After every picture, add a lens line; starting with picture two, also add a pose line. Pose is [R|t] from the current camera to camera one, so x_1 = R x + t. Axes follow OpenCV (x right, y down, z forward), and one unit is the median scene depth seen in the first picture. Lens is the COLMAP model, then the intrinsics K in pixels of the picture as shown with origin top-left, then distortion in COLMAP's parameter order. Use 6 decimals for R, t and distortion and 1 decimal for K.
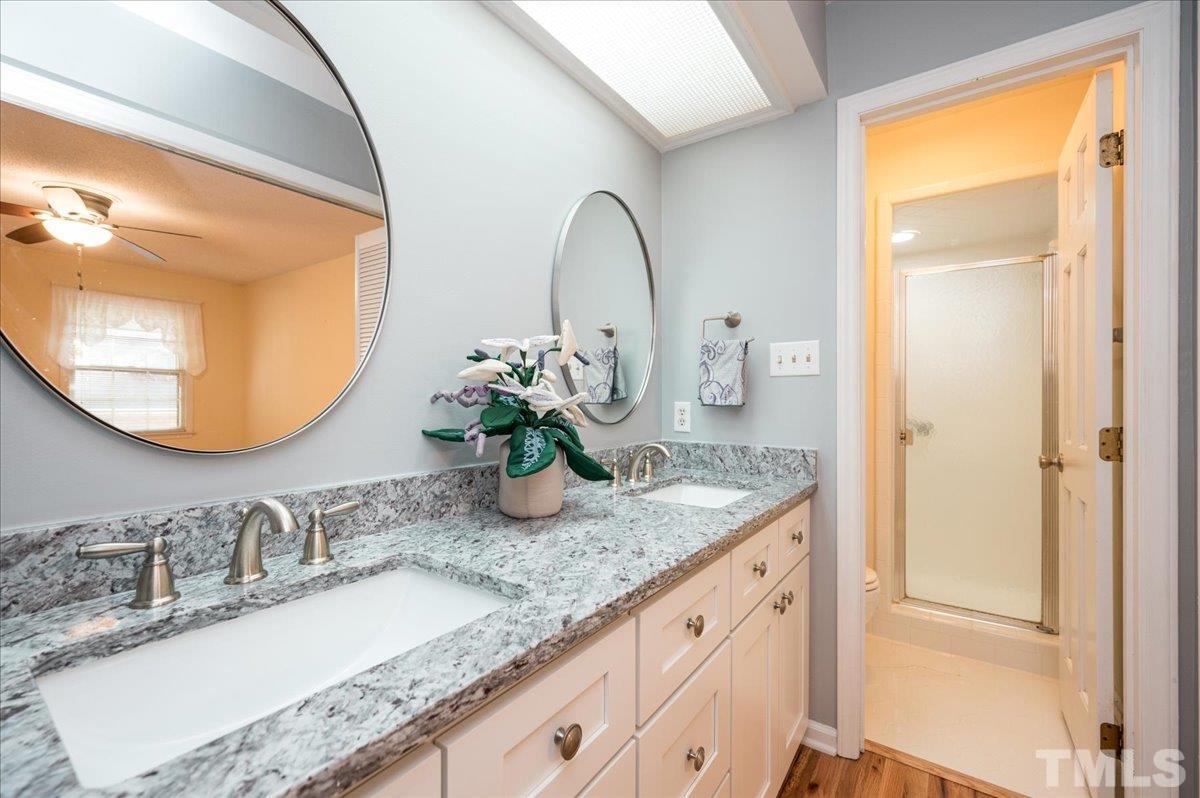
lens RADIAL K [[495.1, 0, 600.0], [0, 495.1, 399.0], [0, 0, 1]] dist [0.000906, -0.000046]
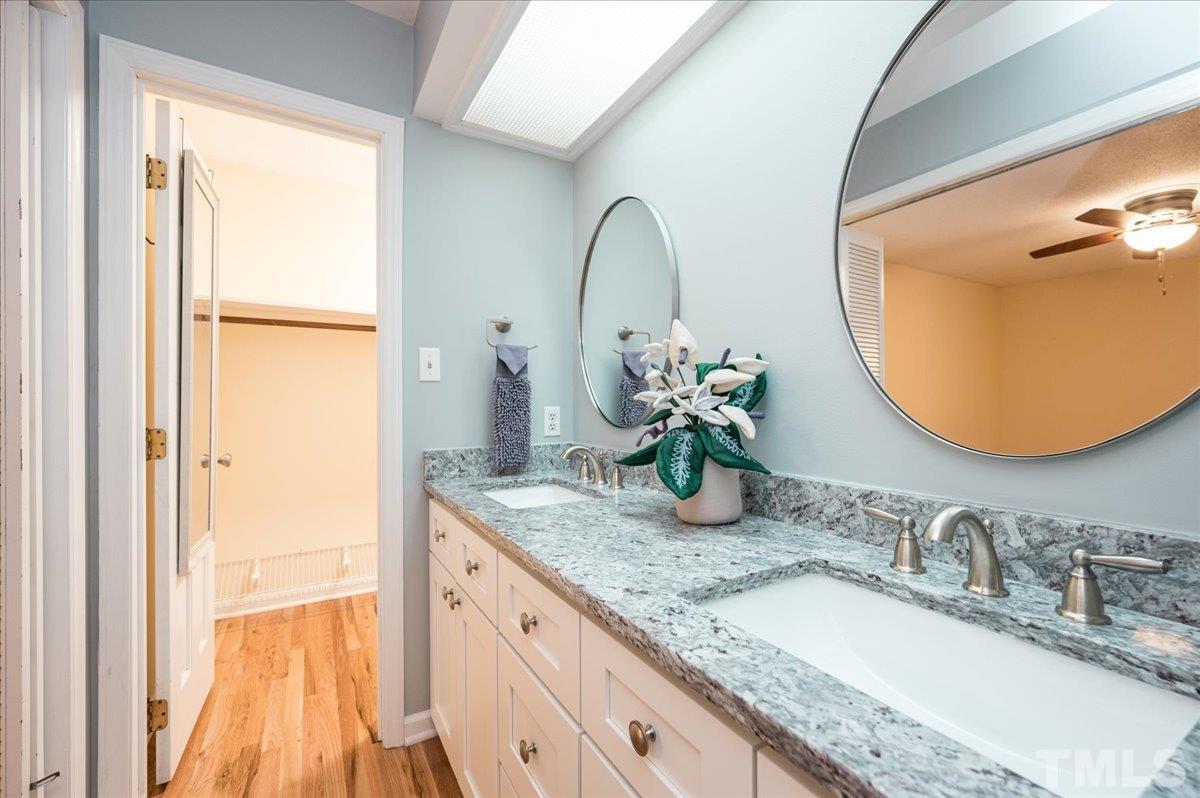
lens RADIAL K [[495.1, 0, 600.0], [0, 495.1, 399.0], [0, 0, 1]] dist [0.000906, -0.000046]
pose [[-0.404721, -0.014396, -0.914327, 1.019232], [-0.006453, 0.999896, -0.012887, 0.002730], [0.914418, 0.000685, -0.404772, 1.460906]]
